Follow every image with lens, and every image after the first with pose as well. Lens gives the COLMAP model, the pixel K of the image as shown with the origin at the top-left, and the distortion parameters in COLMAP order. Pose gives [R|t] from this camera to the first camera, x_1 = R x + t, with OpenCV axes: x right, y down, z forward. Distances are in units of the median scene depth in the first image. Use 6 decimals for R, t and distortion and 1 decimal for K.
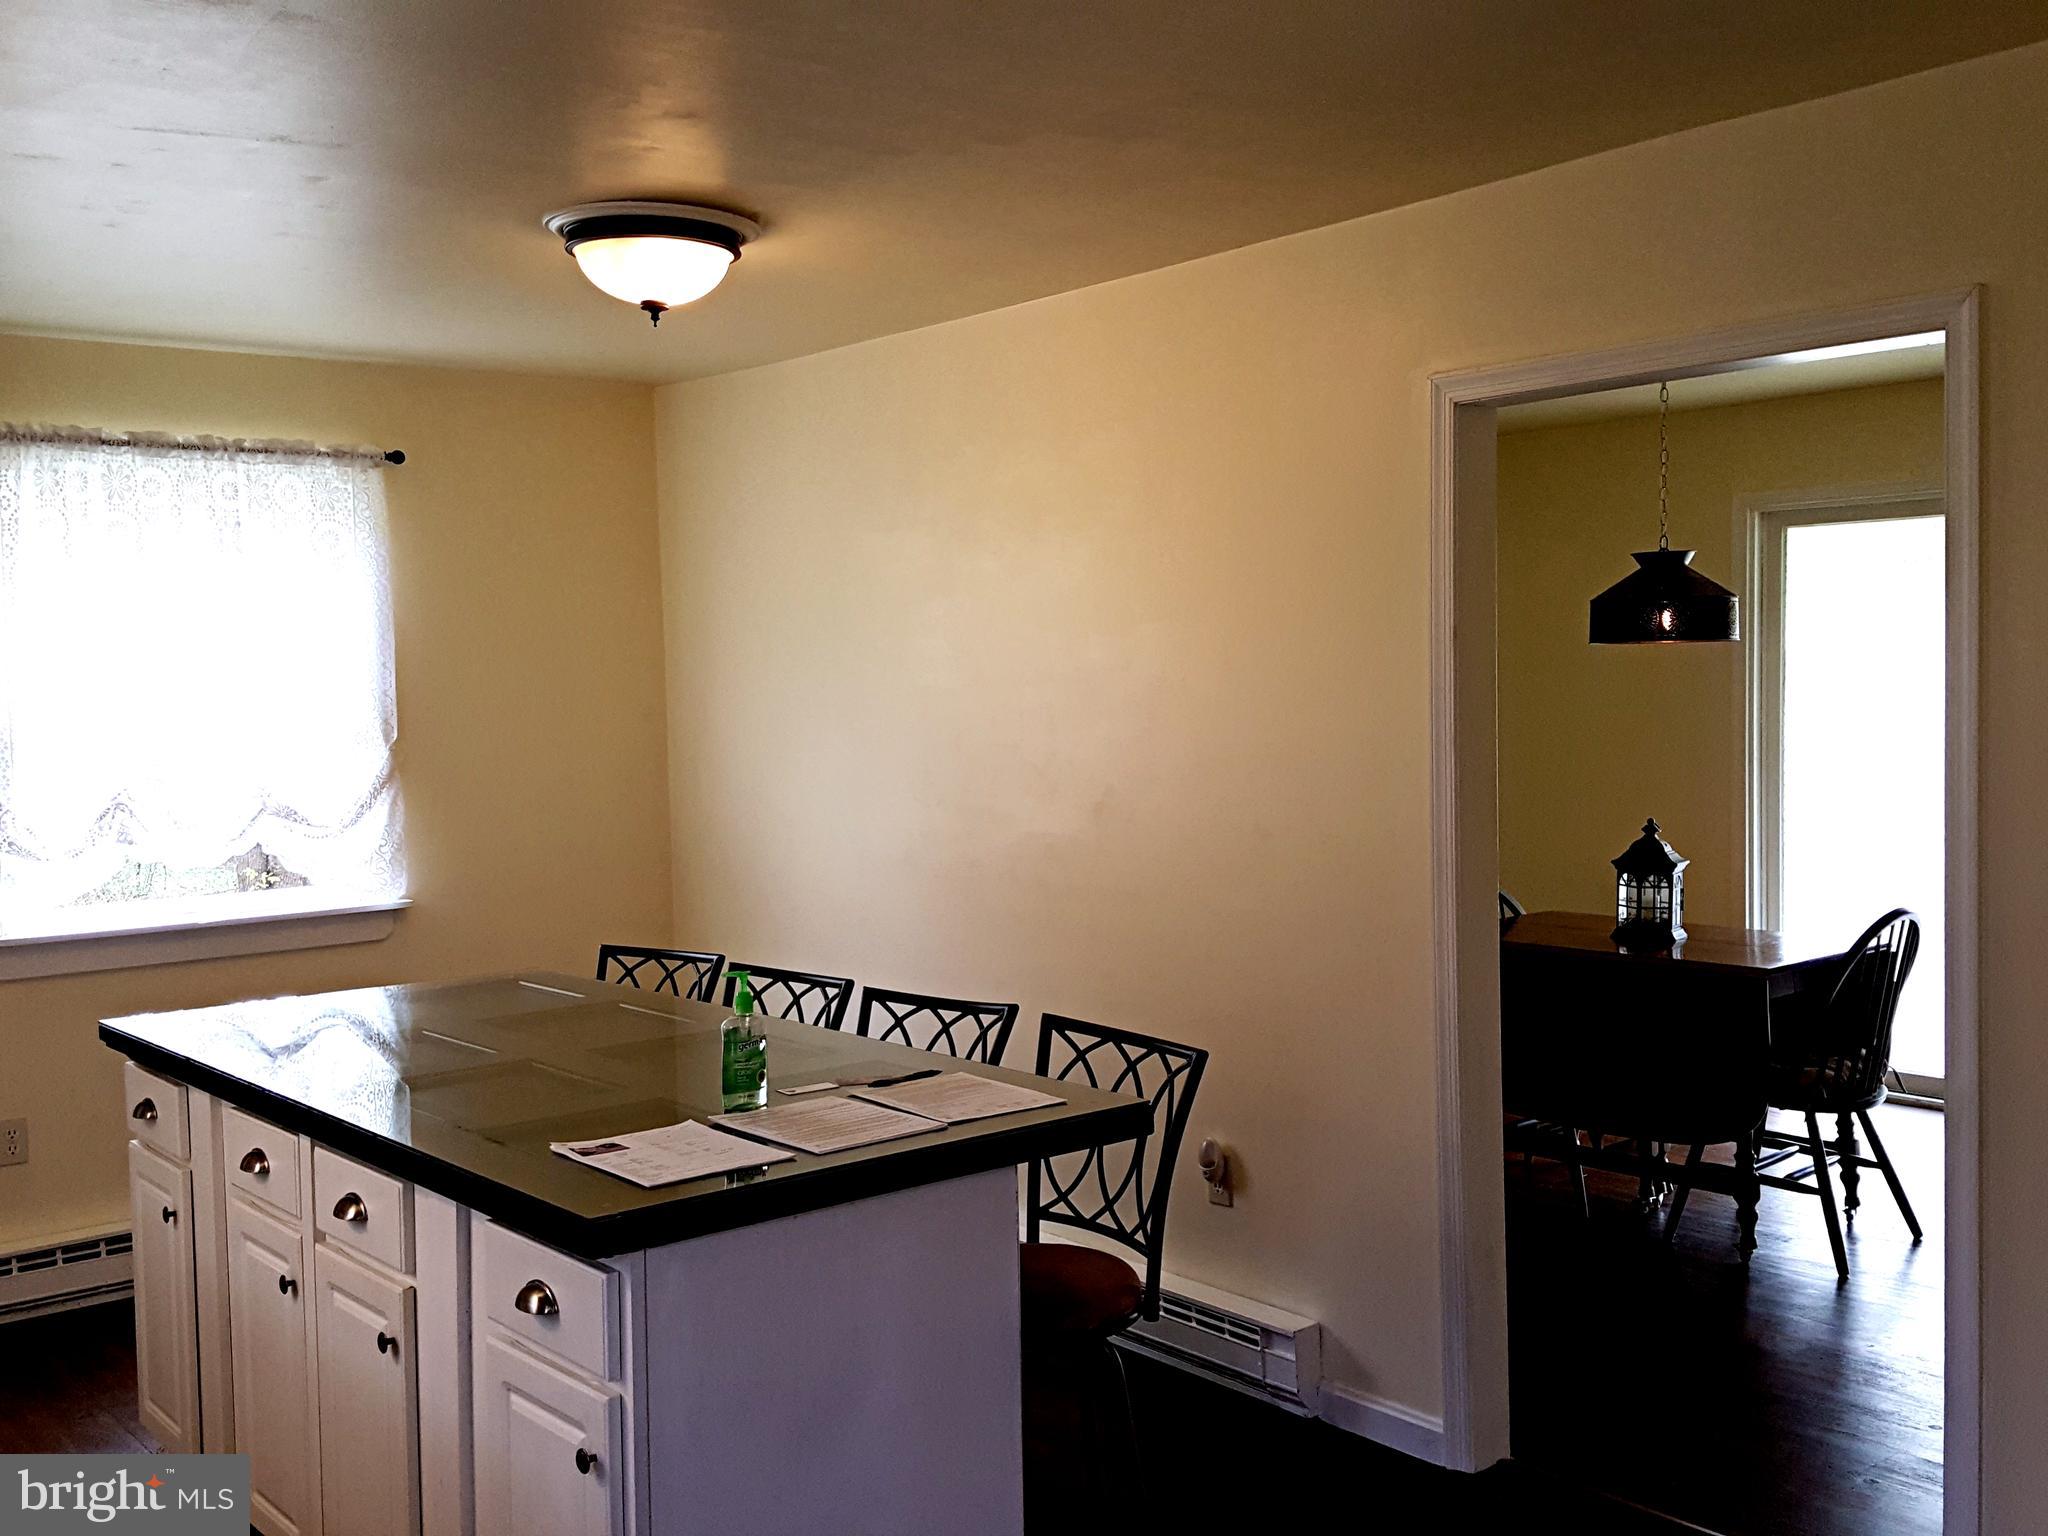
lens RADIAL K [[2021.1, 0, 1025.4], [0, 2021.1, 758.7], [0, 0, 1]] dist [0.105338, 0.000000]
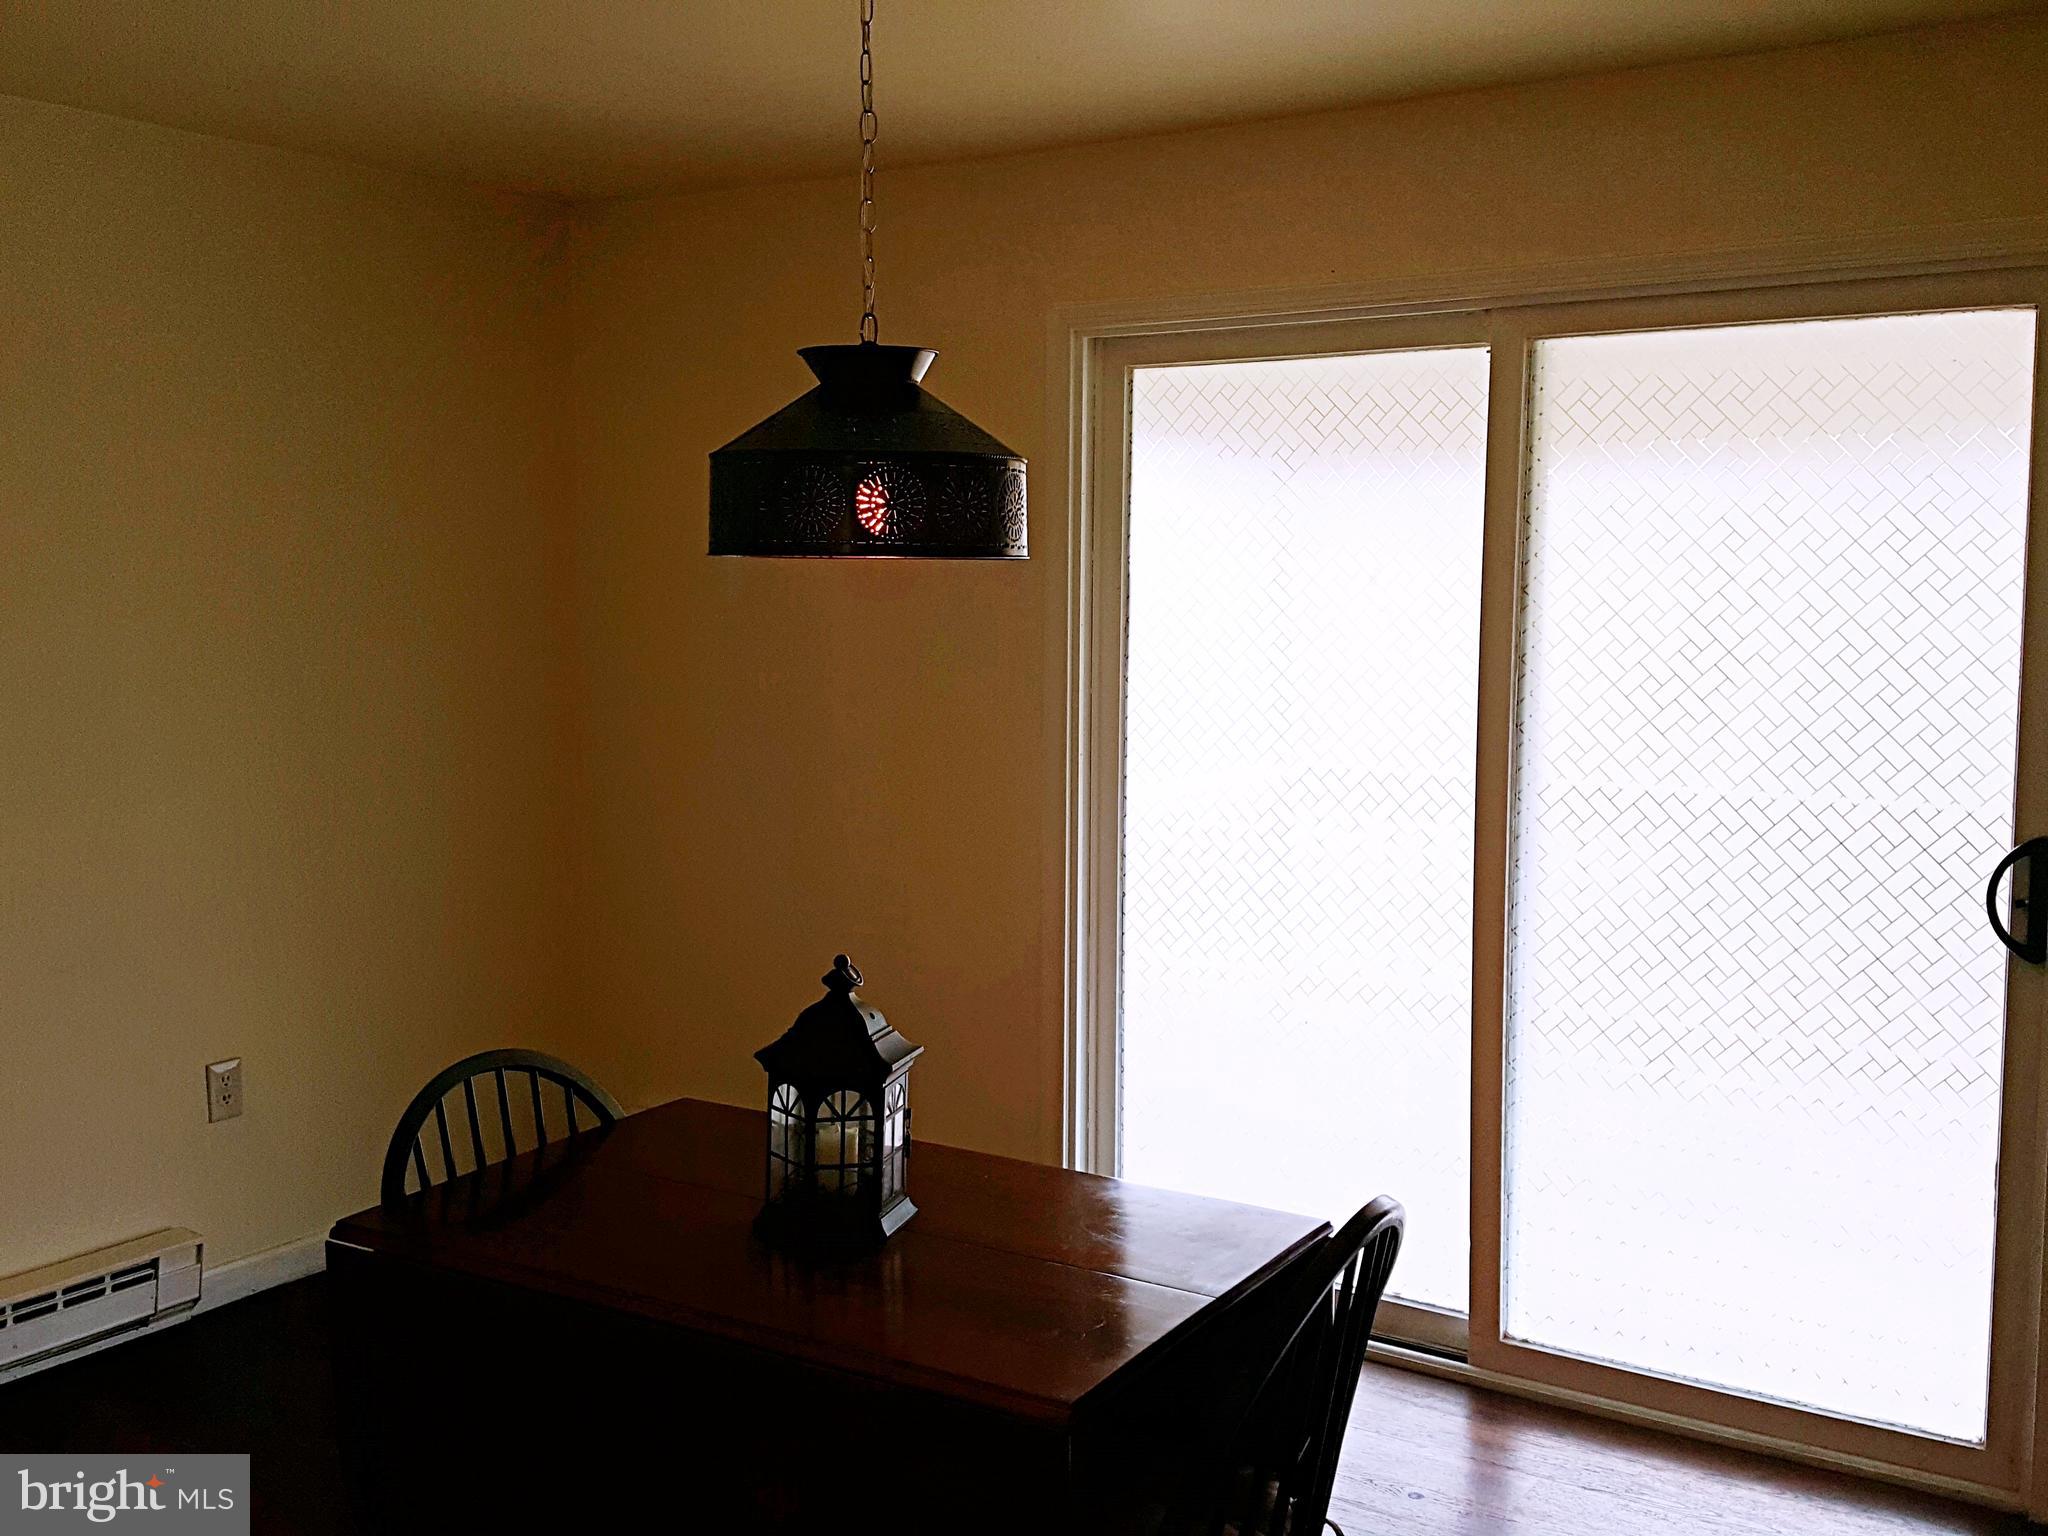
lens RADIAL K [[2021.1, 0, 1042.7], [0, 2021.1, 761.4], [0, 0, 1]] dist [0.105338, 0.000000]
pose [[0.952254, -0.007141, 0.305224, 0.214032], [-0.009318, 0.998581, 0.052435, -0.036537], [-0.305165, -0.052775, 0.950836, 0.570406]]
